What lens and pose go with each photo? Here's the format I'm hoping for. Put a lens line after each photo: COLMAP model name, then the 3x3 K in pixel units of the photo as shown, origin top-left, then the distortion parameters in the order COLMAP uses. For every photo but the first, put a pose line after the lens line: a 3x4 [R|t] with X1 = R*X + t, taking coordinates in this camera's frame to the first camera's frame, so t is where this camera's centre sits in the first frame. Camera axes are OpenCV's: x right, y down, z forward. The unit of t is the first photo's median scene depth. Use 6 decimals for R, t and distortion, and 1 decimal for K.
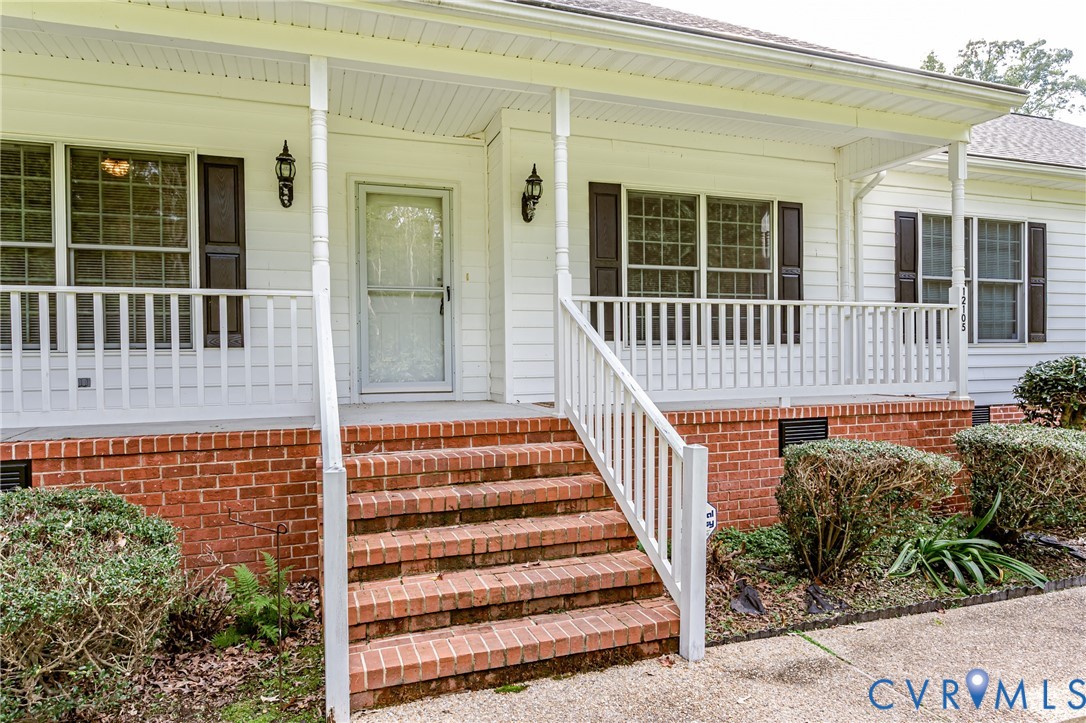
lens RADIAL K [[579.8, 0, 544.5], [0, 579.8, 404.9], [0, 0, 1]] dist [-0.000397, -0.011576]
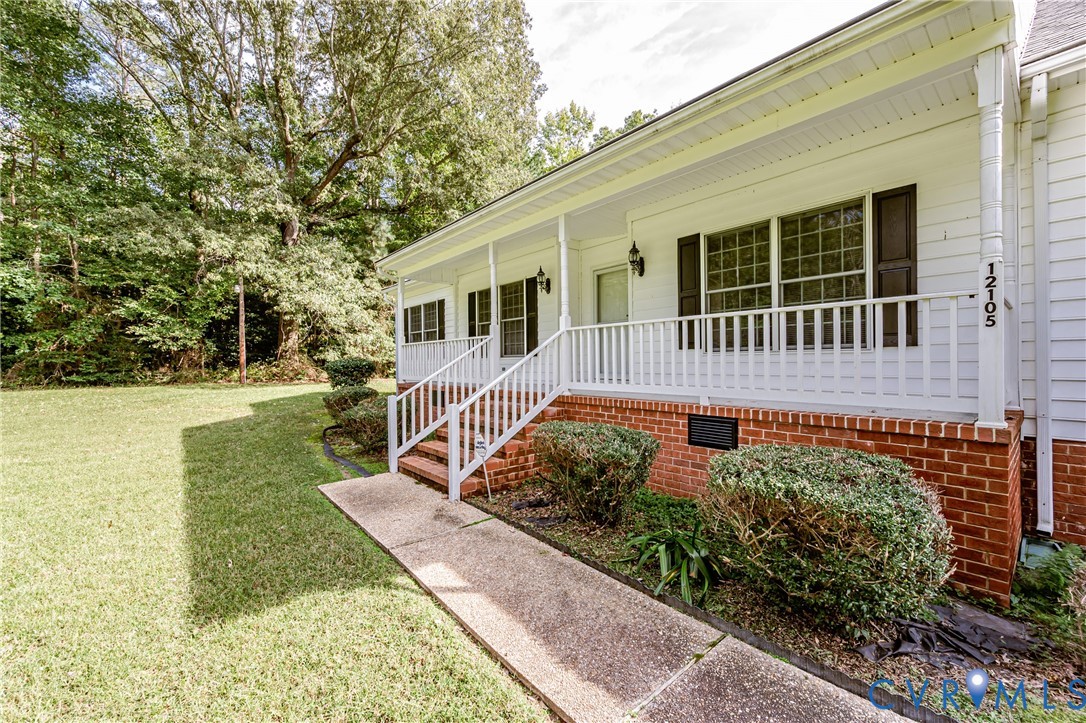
lens RADIAL K [[436.3, 0, 543.4], [0, 436.3, 364.1], [0, 0, 1]] dist [-0.000459, -0.000246]
pose [[0.392057, 0.011598, -0.919868, 0.936920], [-0.068745, 0.997494, -0.016723, -0.035582], [0.917369, 0.069793, 0.391872, 0.295974]]
